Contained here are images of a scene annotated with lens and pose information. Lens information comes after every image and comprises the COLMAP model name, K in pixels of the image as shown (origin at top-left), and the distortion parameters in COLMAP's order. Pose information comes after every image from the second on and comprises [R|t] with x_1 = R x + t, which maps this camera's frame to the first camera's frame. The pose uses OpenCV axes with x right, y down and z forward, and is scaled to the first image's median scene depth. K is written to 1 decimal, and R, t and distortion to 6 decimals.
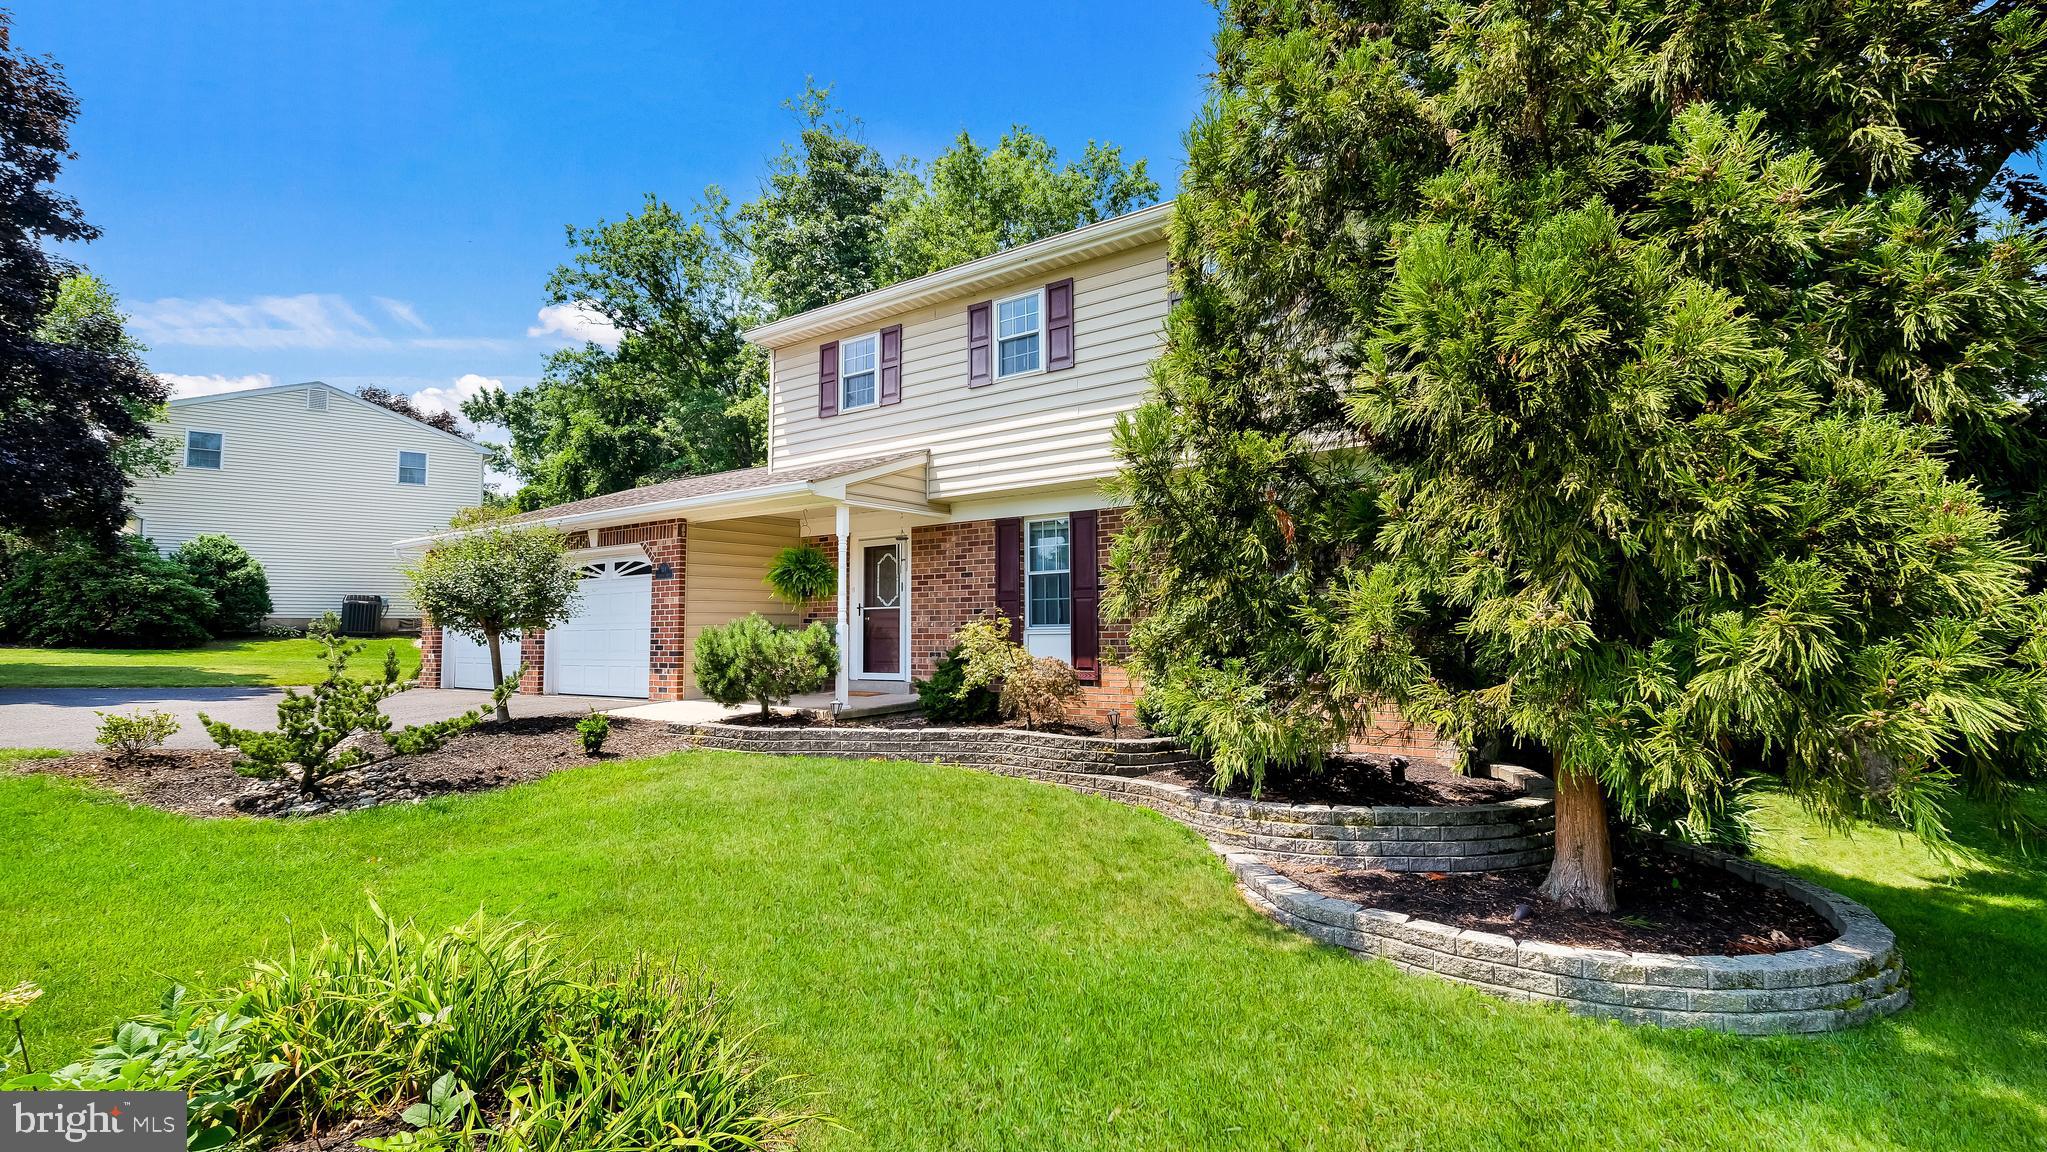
lens RADIAL K [[886.8, 0, 1018.4], [0, 886.8, 557.0], [0, 0, 1]] dist [0.002435, 0.000420]
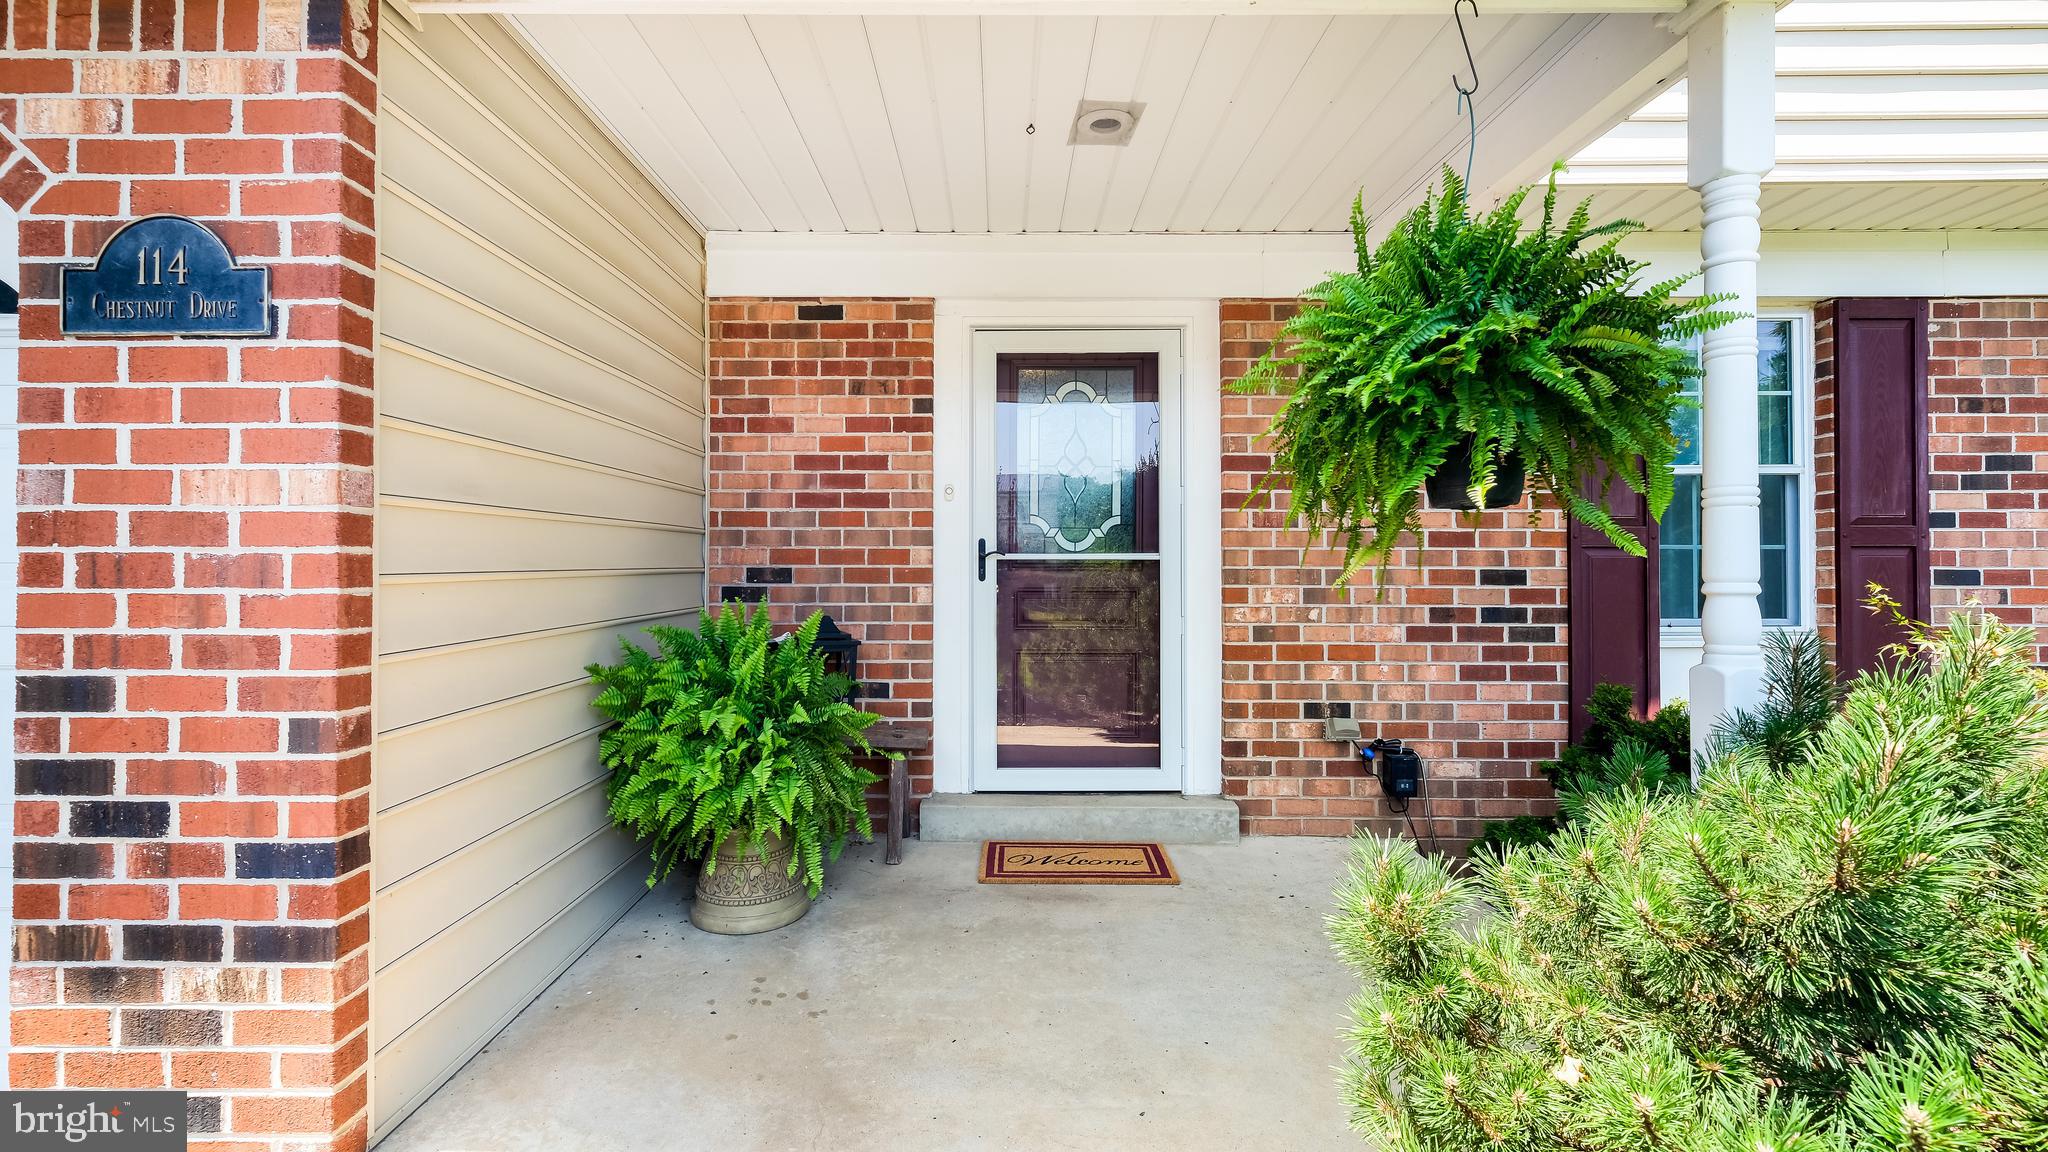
lens RADIAL K [[887.2, 0, 1018.9], [0, 887.2, 557.0], [0, 0, 1]] dist [0.002435, 0.000420]
pose [[0.838969, 0.017554, 0.543897, -0.363792], [-0.056112, 0.996943, 0.054378, 0.044991], [-0.541279, -0.076141, 0.837388, 0.808957]]
